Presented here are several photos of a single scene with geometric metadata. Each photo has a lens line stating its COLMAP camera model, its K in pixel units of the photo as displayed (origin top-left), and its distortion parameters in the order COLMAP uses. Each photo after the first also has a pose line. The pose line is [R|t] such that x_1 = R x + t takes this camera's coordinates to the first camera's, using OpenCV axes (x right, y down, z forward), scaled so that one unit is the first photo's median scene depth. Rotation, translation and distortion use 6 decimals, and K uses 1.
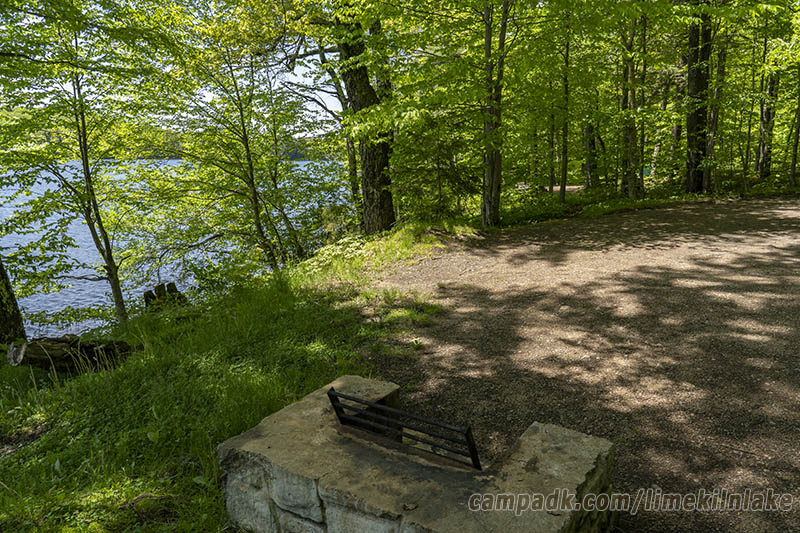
lens RADIAL K [[556.1, 0, 400.0], [0, 556.1, 266.5], [0, 0, 1]] dist [-0.003677, 0.001585]
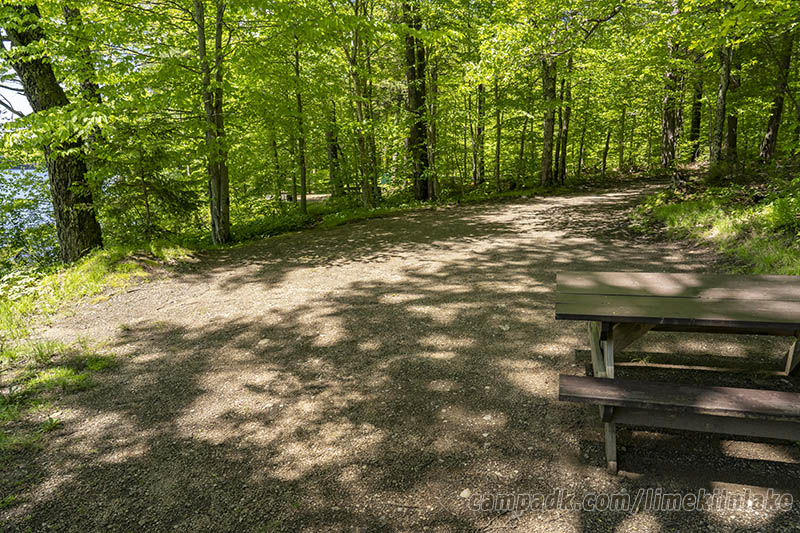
lens RADIAL K [[554.3, 0, 400.0], [0, 554.3, 266.5], [0, 0, 1]] dist [-0.005611, 0.001723]
pose [[0.913606, -0.072518, 0.400082, 0.126680], [0.077578, 0.996980, 0.003558, -0.027981], [-0.399132, 0.027787, 0.916473, 0.077669]]
